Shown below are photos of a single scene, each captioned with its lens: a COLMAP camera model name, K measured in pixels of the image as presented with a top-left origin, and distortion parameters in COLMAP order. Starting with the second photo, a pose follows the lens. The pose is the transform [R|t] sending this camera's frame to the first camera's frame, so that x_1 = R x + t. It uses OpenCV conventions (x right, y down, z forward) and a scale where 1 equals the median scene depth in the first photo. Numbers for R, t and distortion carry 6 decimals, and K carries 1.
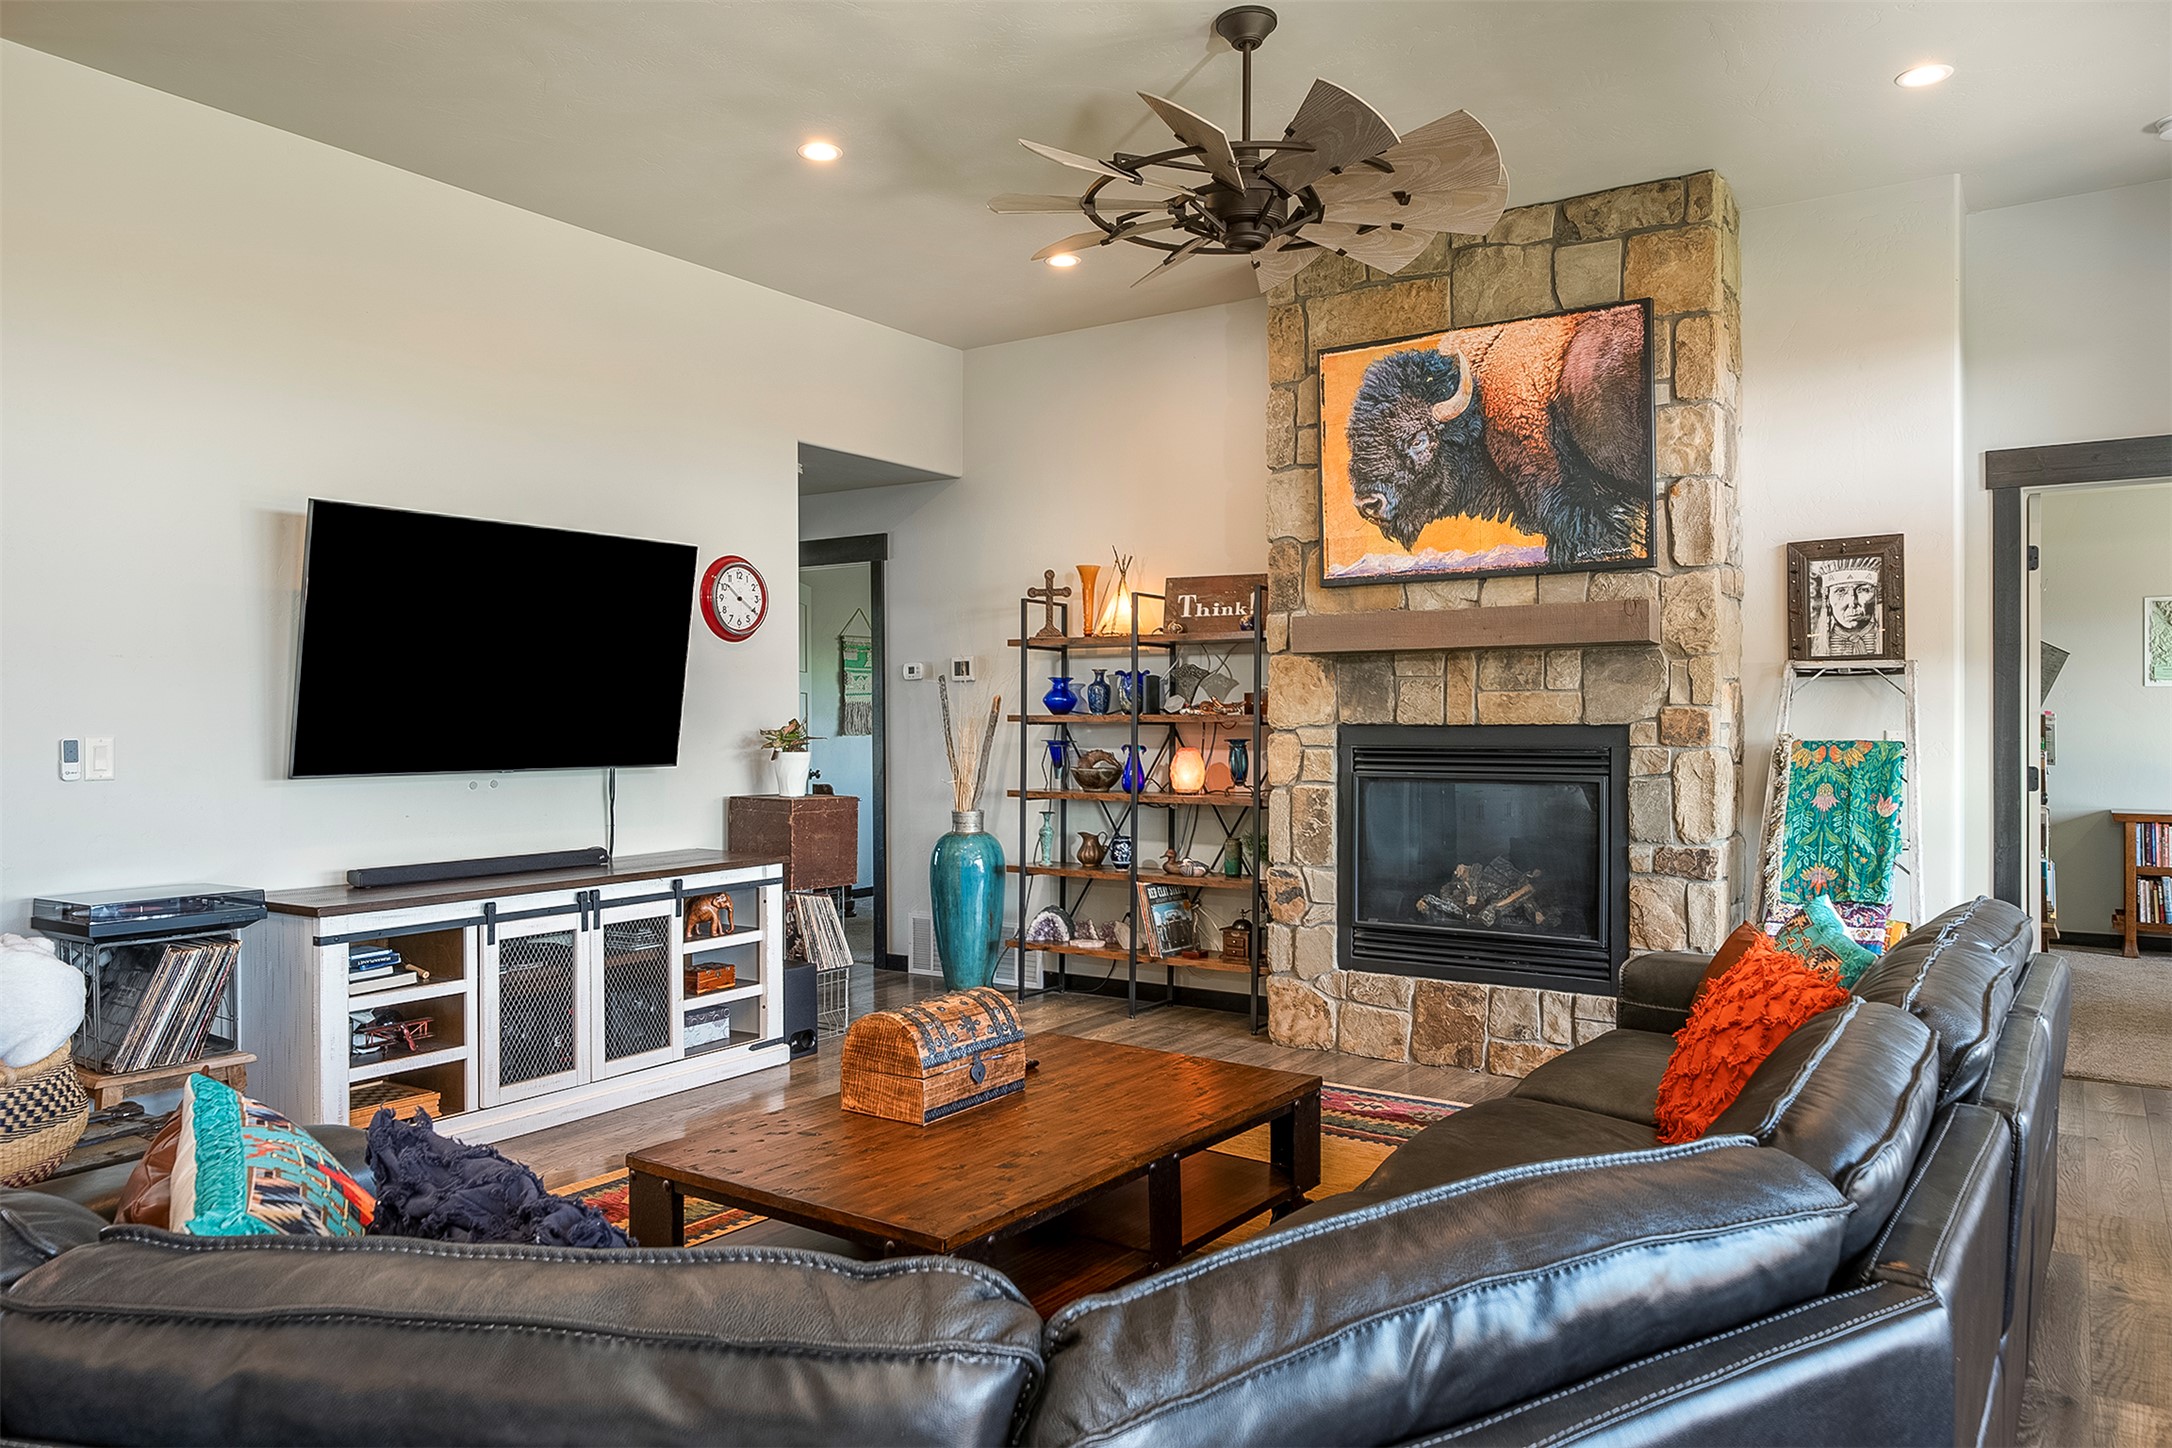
lens RADIAL K [[1497.9, 0, 1082.5], [0, 1497.9, 711.3], [0, 0, 1]] dist [0.001396, -0.001187]
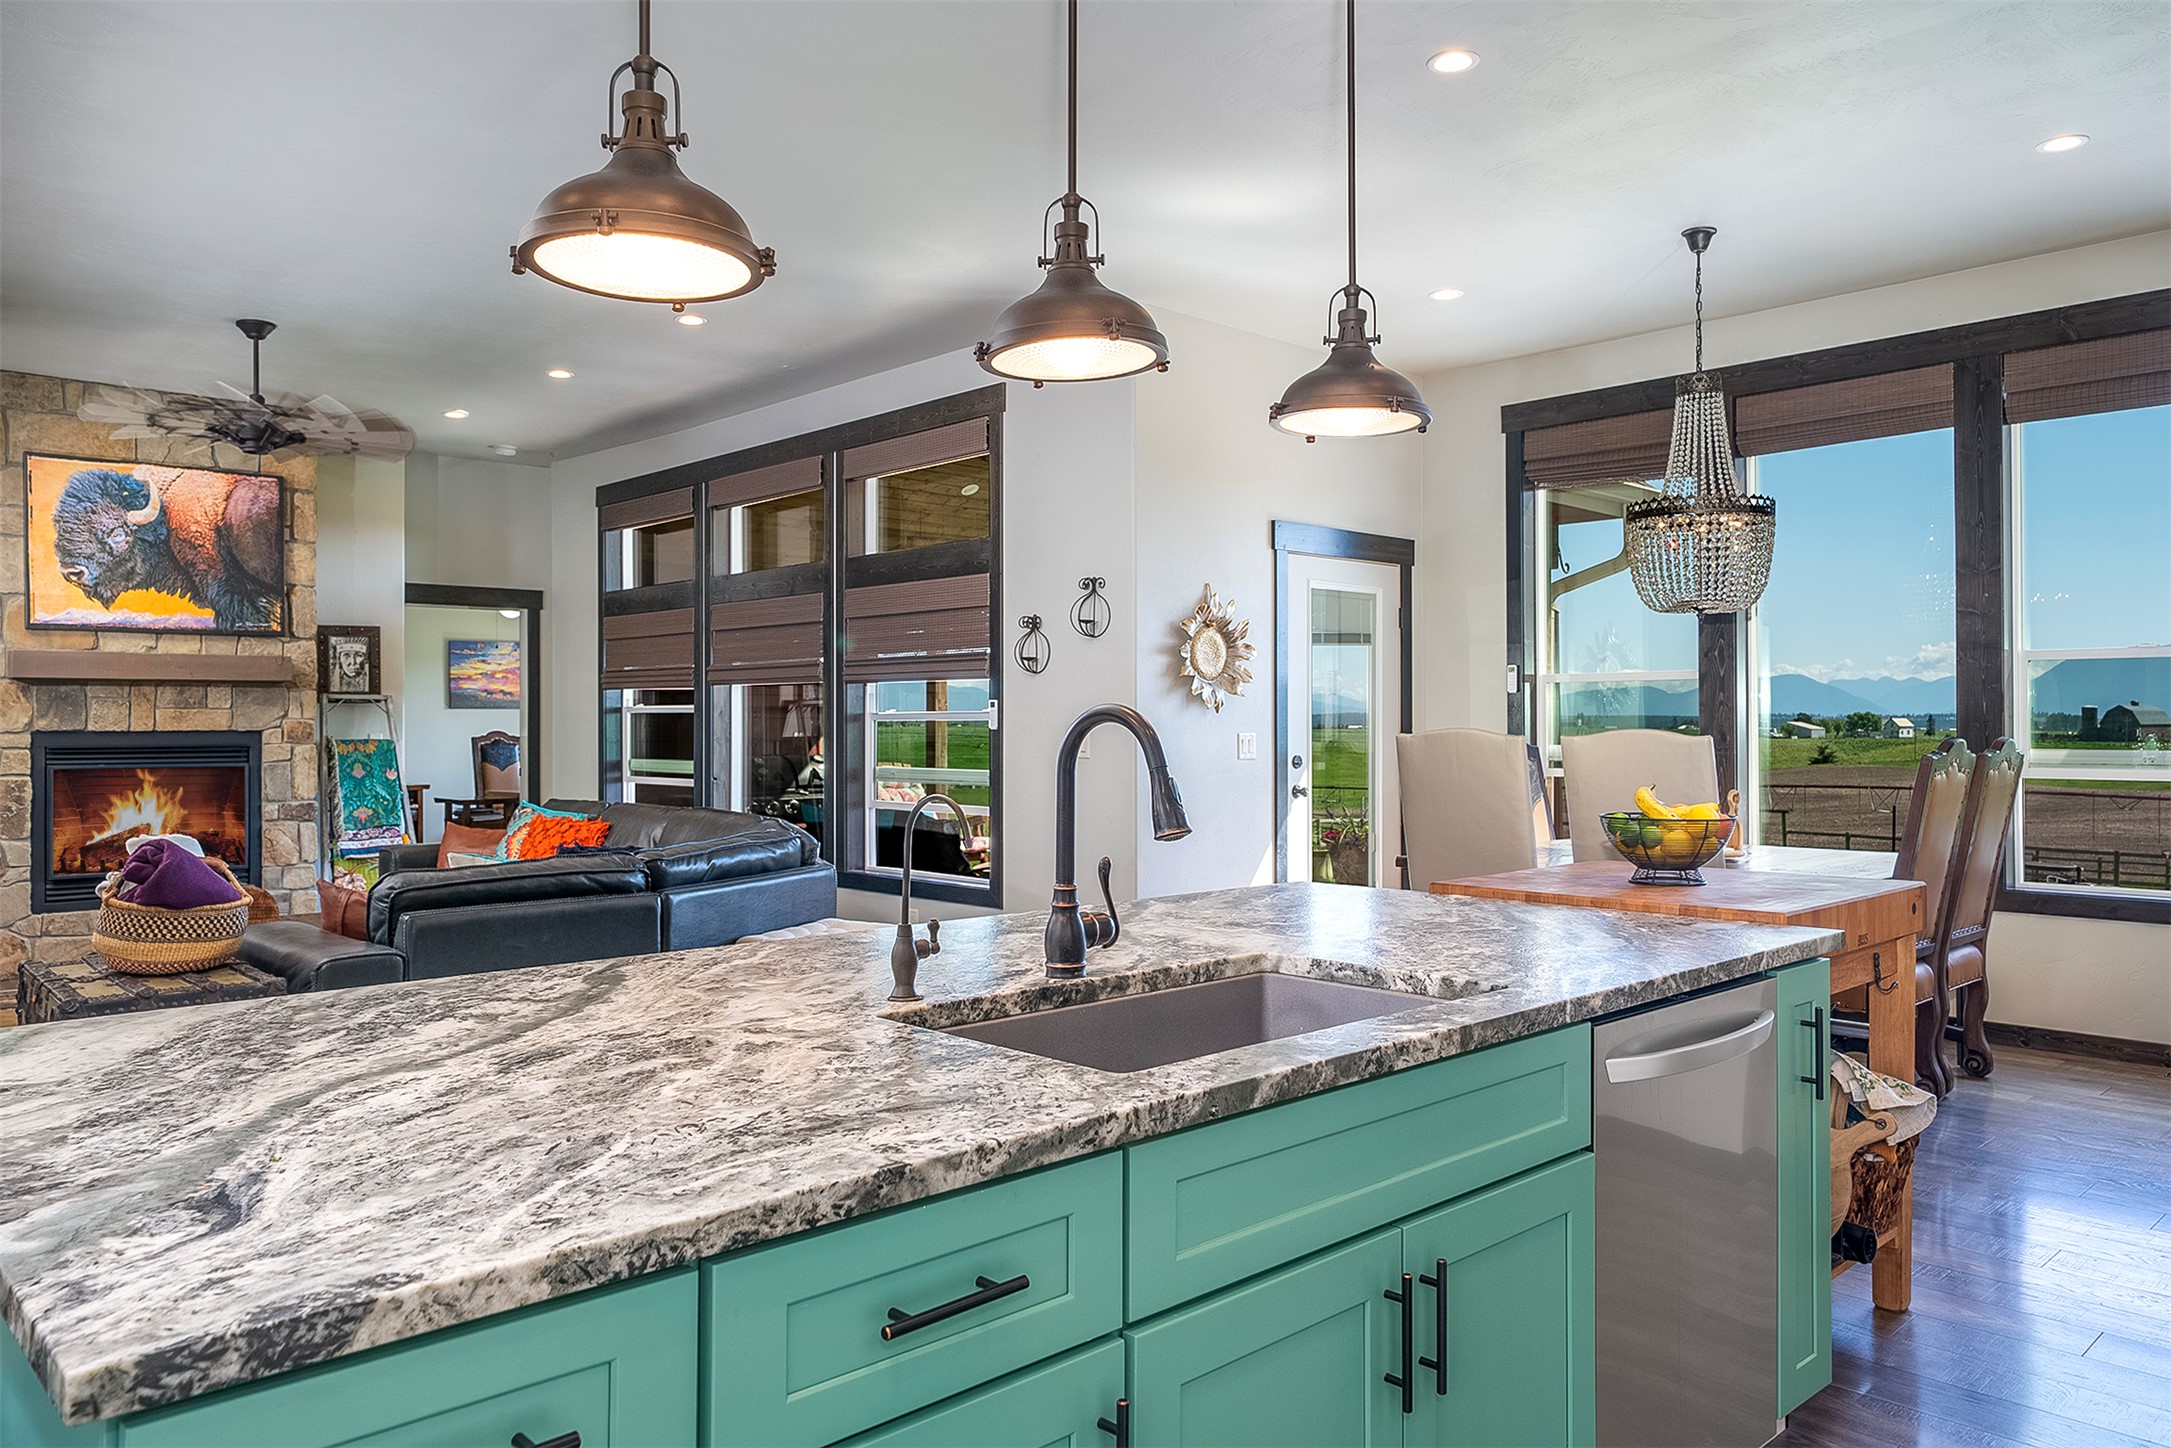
lens RADIAL K [[1497.2, 0, 1082.0], [0, 1497.2, 711.3], [0, 0, 1]] dist [0.001396, -0.001187]
pose [[0.217411, 0.012993, 0.975994, -0.989402], [-0.000241, 0.999912, -0.013258, 0.008852], [-0.976080, 0.002647, 0.217395, -0.222552]]
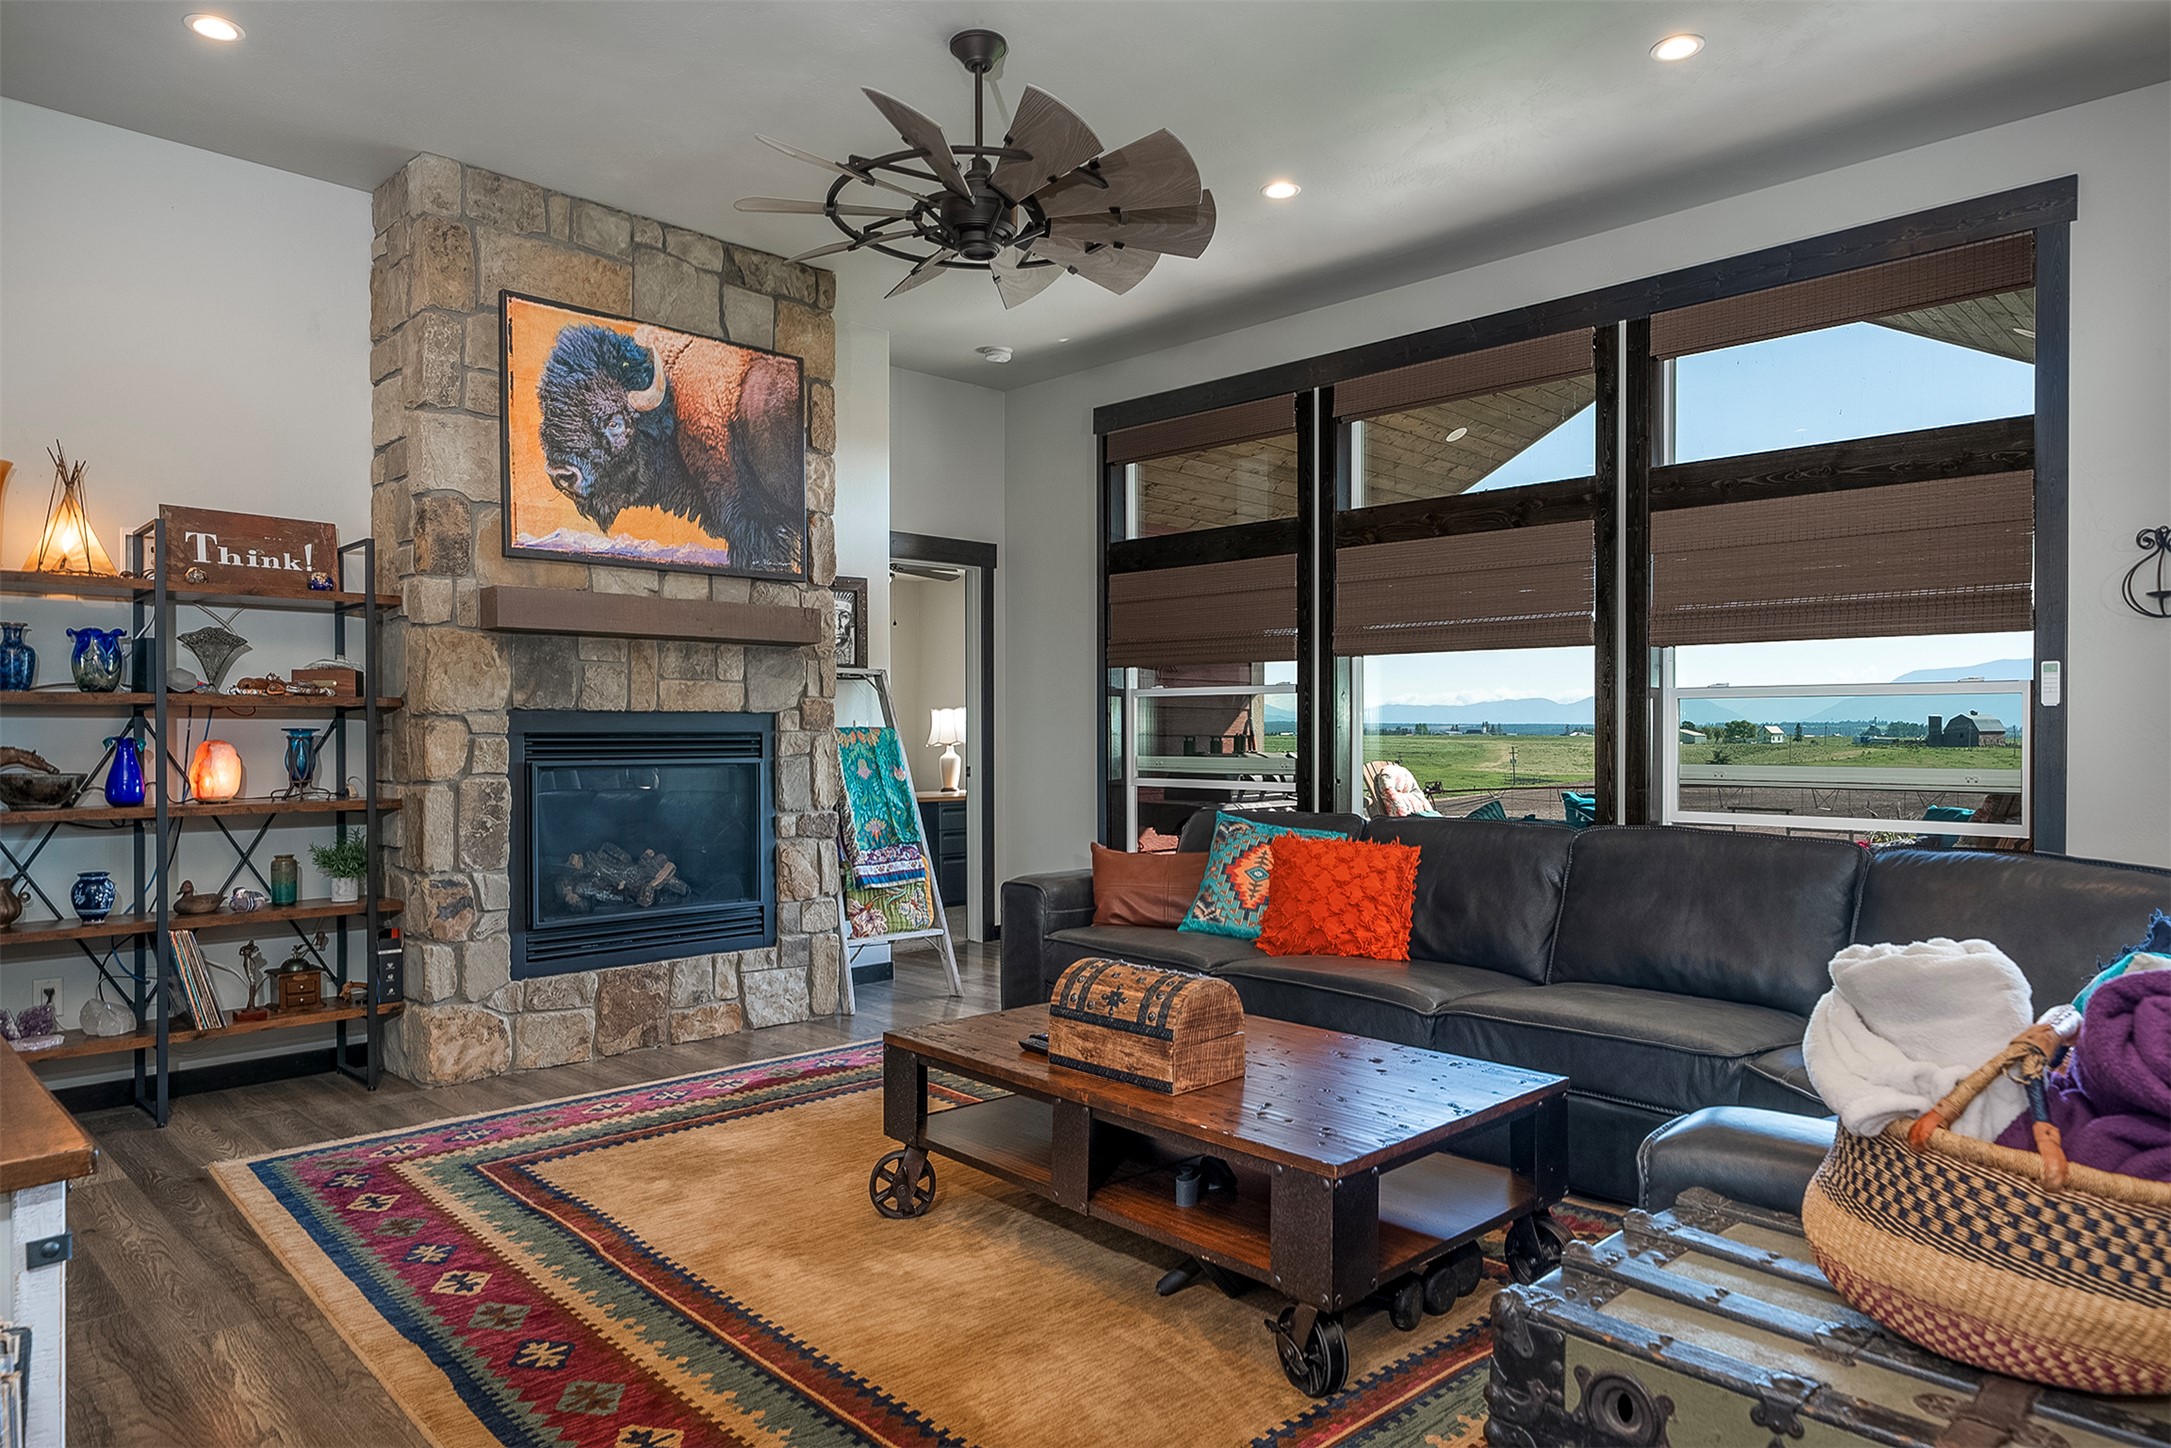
lens RADIAL K [[1331.0, 0, 1086.4], [0, 1331.0, 730.3], [0, 0, 1]] dist [0.002222, 0.000502]
pose [[0.181814, 0.005509, 0.983318, -0.587084], [-0.000515, 0.999985, -0.005507, 0.026825], [-0.983333, 0.000495, 0.181814, 0.541371]]
